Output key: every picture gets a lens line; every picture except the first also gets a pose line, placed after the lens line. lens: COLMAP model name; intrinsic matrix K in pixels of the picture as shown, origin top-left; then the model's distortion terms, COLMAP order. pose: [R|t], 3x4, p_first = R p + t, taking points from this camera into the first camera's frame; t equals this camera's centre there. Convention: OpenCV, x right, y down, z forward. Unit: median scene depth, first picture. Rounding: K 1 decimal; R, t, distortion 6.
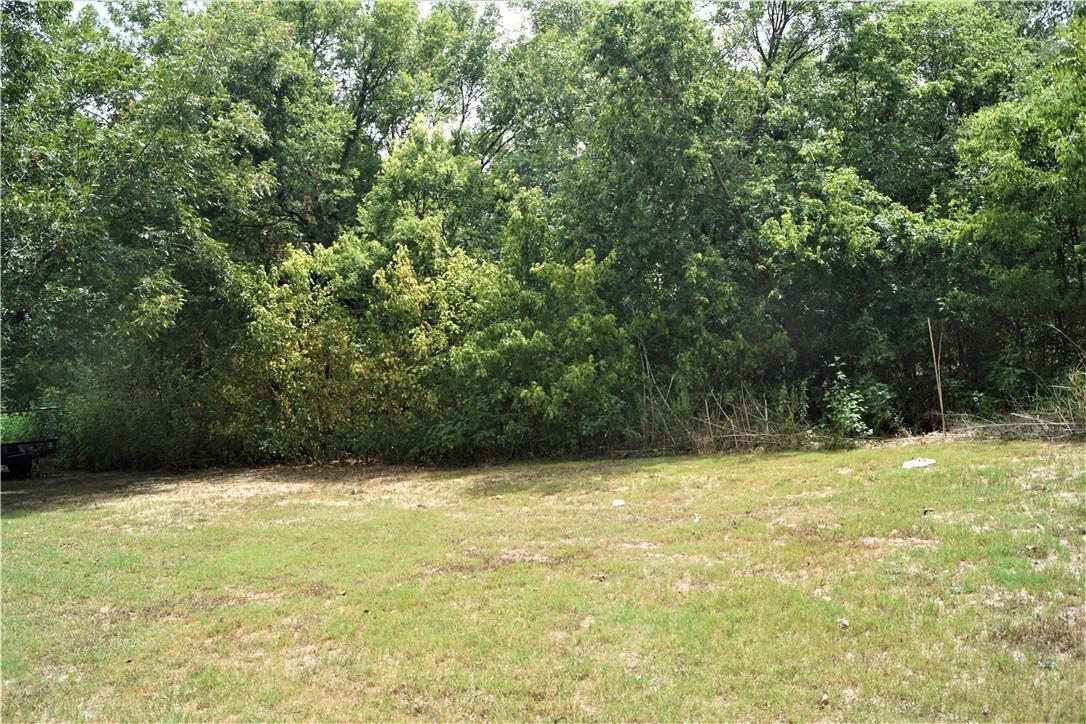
lens RADIAL K [[848.6, 0, 543.2], [0, 848.6, 356.6], [0, 0, 1]] dist [-0.166190, -0.011008]
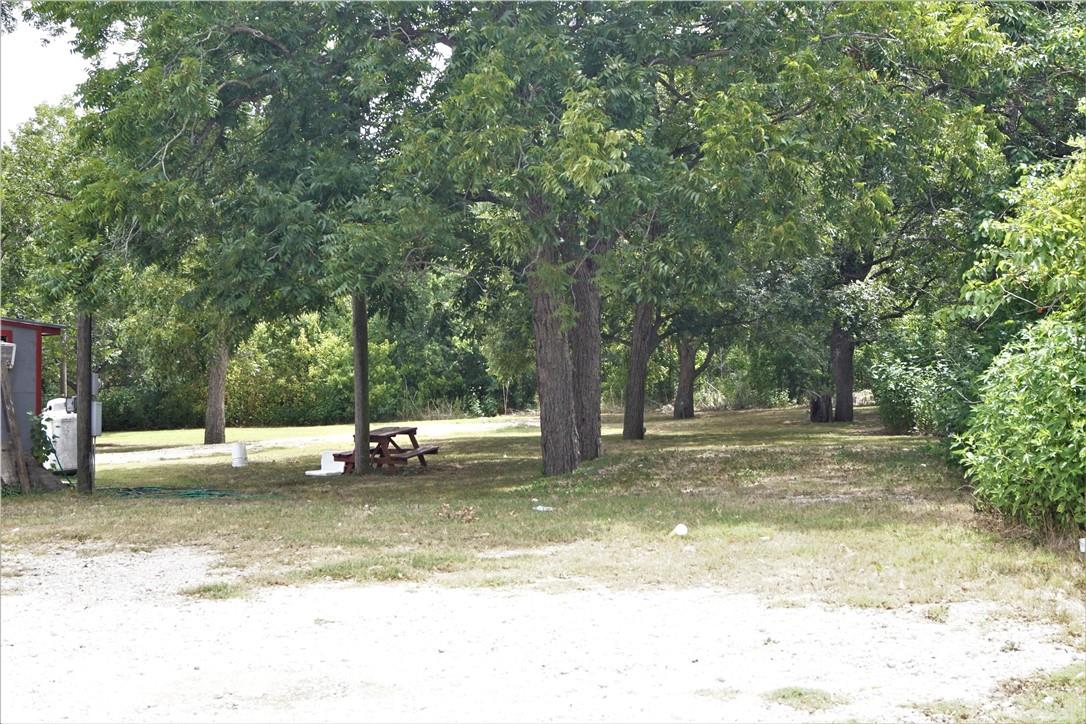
lens RADIAL K [[1427.0, 0, 543.3], [0, 1427.0, 362.7], [0, 0, 1]] dist [-0.172985, 0.000000]
pose [[0.971813, 0.057004, 0.228757, -0.450387], [-0.055813, 0.998373, -0.011678, -0.034557], [-0.229051, -0.001419, 0.973413, -3.184258]]
